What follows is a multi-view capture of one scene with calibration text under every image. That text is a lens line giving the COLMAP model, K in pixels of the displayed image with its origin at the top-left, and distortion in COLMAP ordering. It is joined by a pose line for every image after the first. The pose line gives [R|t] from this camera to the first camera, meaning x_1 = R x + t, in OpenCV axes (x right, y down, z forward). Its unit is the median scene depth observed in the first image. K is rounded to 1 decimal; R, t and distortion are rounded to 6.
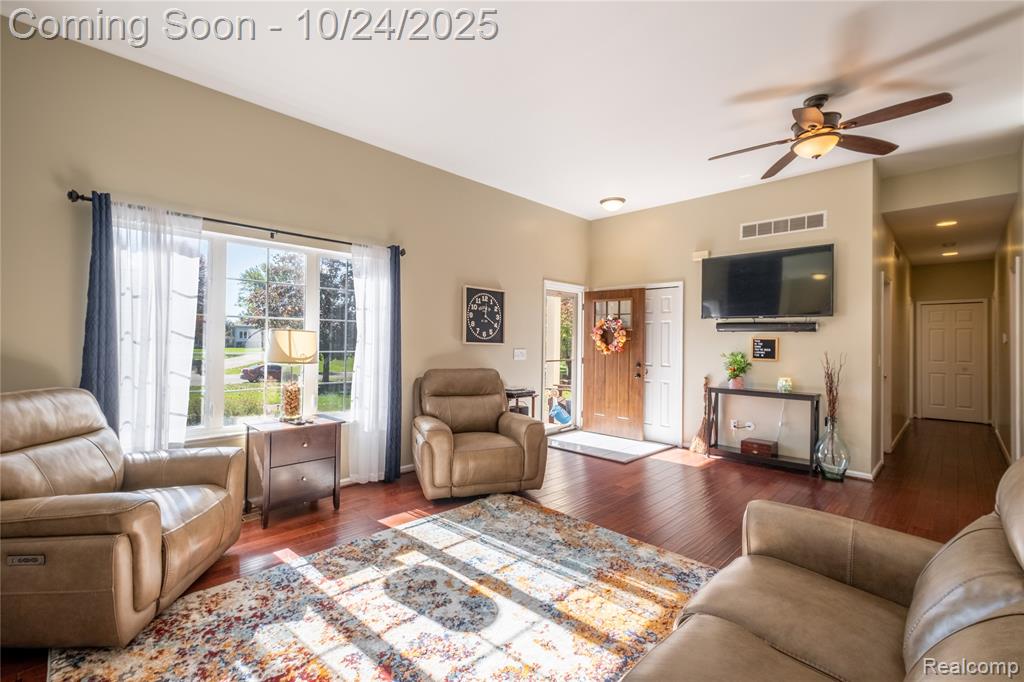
lens RADIAL K [[447.2, 0, 488.4], [0, 447.2, 332.1], [0, 0, 1]] dist [0.011599, -0.004590]
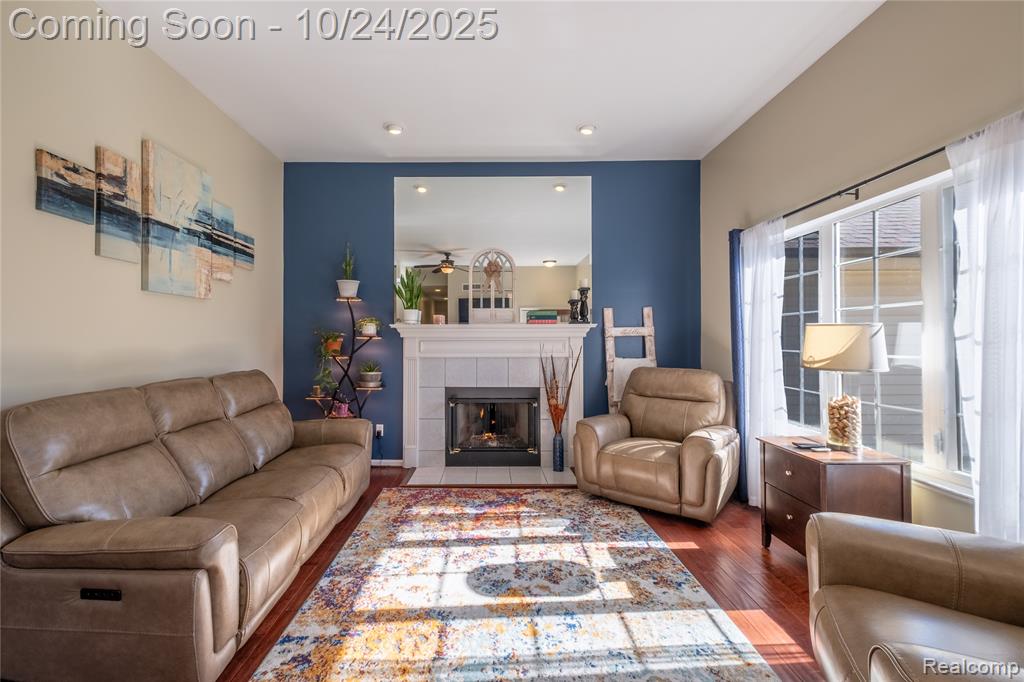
lens RADIAL K [[447.2, 0, 488.5], [0, 447.2, 334.7], [0, 0, 1]] dist [0.011599, -0.004590]
pose [[-0.697290, -0.018142, -0.716560, 0.630314], [0.008764, 0.999389, -0.033831, 0.043812], [0.716736, -0.029870, -0.696705, 1.454573]]
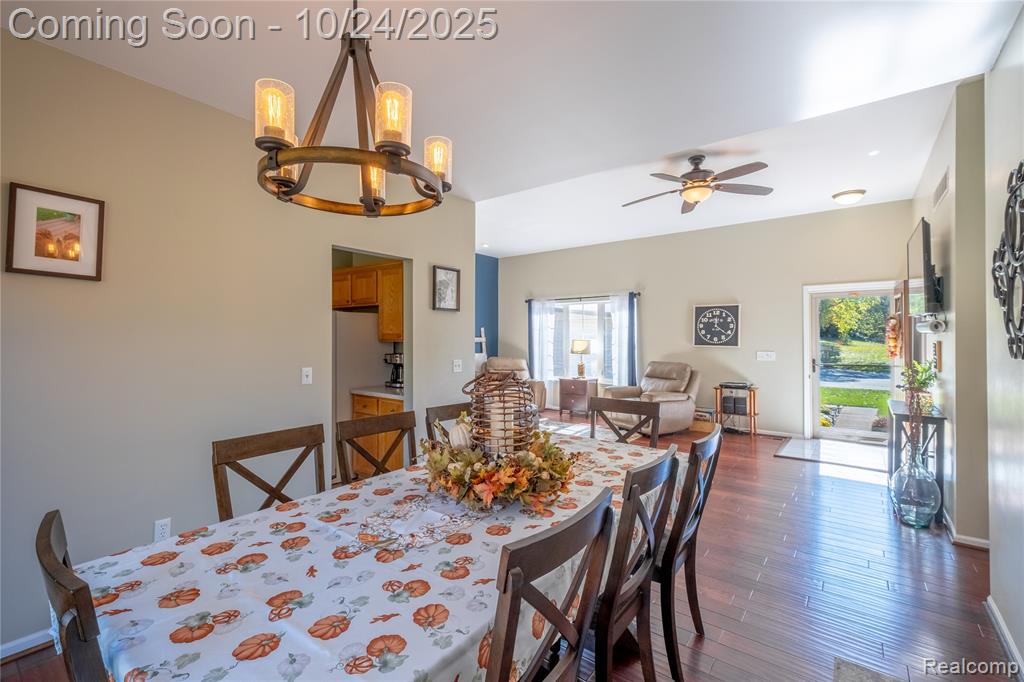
lens RADIAL K [[447.2, 0, 488.3], [0, 447.2, 337.2], [0, 0, 1]] dist [0.011599, -0.004590]
pose [[0.120931, -0.015127, -0.992546, 2.414076], [0.019676, 0.999724, -0.012839, 0.003802], [0.992466, -0.017976, 0.121195, 0.314889]]
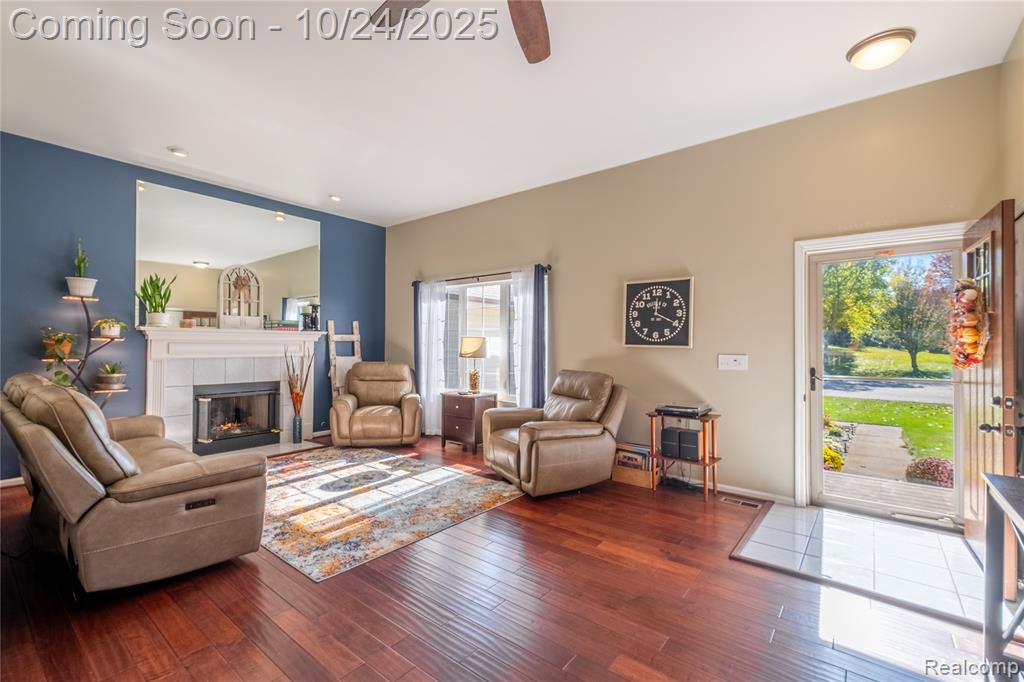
lens RADIAL K [[447.2, 0, 489.2], [0, 447.2, 341.9], [0, 0, 1]] dist [0.011599, -0.004590]
pose [[0.105496, -0.015349, -0.994301, 1.535681], [0.014574, 0.999797, -0.013888, 0.047072], [0.994313, -0.013026, 0.105698, 1.171285]]
